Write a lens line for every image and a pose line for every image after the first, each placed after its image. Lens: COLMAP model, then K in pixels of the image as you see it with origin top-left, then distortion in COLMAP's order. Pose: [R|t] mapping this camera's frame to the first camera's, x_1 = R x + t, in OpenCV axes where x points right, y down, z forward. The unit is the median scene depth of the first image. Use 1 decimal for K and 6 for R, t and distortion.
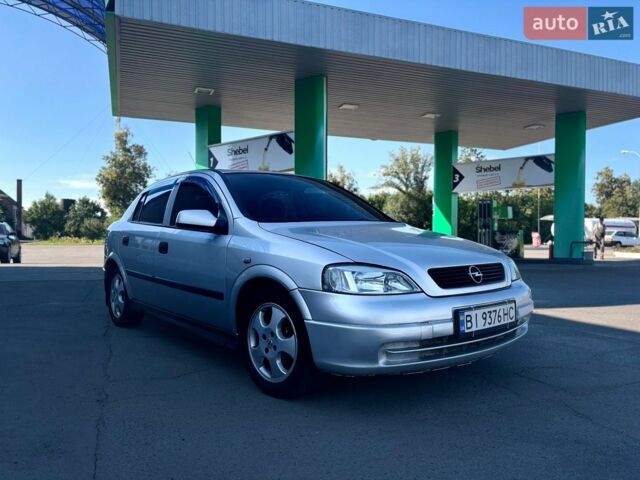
lens RADIAL K [[485.0, 0, 318.2], [0, 485.0, 240.6], [0, 0, 1]] dist [0.050172, -0.058285]
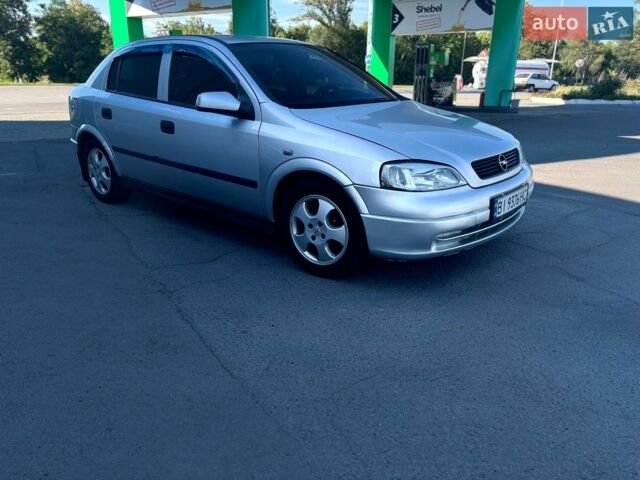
lens RADIAL K [[485.0, 0, 320.0], [0, 485.0, 243.1], [0, 0, 1]] dist [0.050172, -0.058285]
pose [[0.984543, -0.051682, 0.167343, -0.229071], [-0.004741, 0.947257, 0.320439, -0.090849], [-0.175078, -0.316279, 0.932371, -0.007113]]
